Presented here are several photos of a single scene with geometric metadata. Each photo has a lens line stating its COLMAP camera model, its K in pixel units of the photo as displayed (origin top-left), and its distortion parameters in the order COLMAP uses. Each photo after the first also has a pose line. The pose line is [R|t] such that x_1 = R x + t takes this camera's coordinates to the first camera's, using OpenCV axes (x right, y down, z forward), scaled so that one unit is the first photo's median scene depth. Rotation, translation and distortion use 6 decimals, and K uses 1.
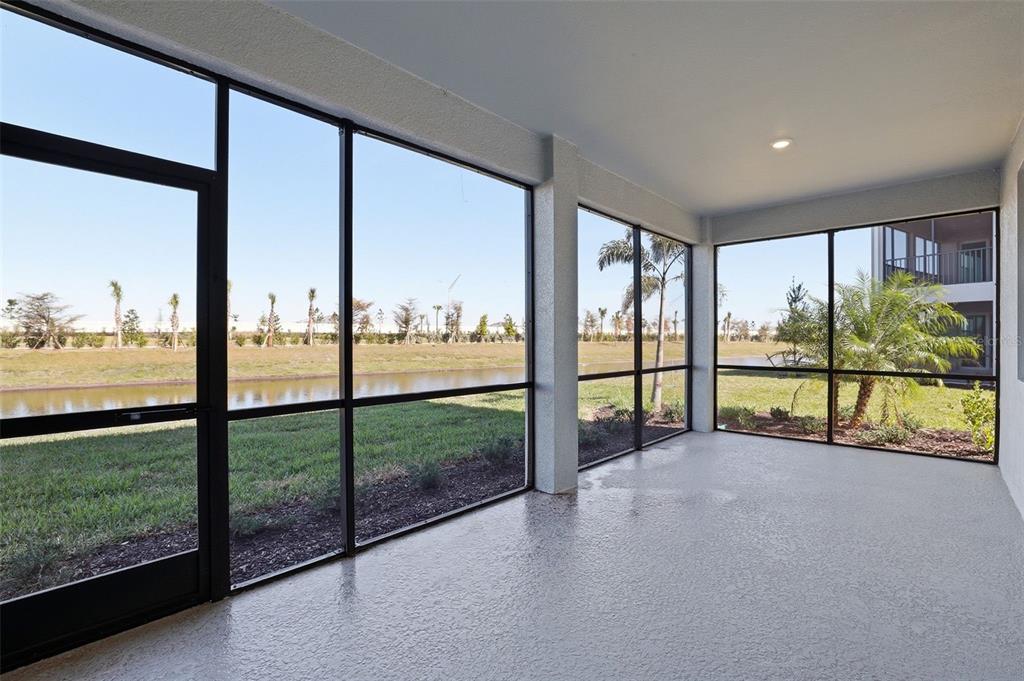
lens RADIAL K [[437.5, 0, 513.6], [0, 437.5, 333.5], [0, 0, 1]] dist [-0.000874, -0.000176]
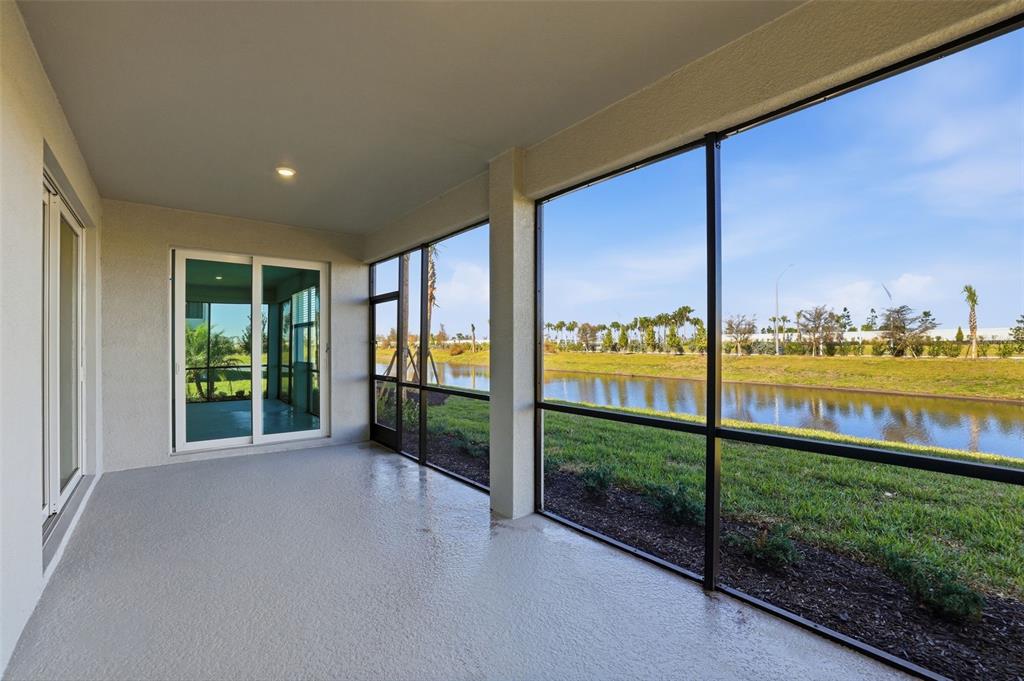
lens RADIAL K [[437.5, 0, 513.6], [0, 437.5, 333.5], [0, 0, 1]] dist [-0.000874, -0.000176]
pose [[-0.116343, -0.027956, -0.992816, 0.138937], [0.016854, 0.999404, -0.030116, -0.007081], [0.993066, -0.020237, -0.115803, 0.151199]]
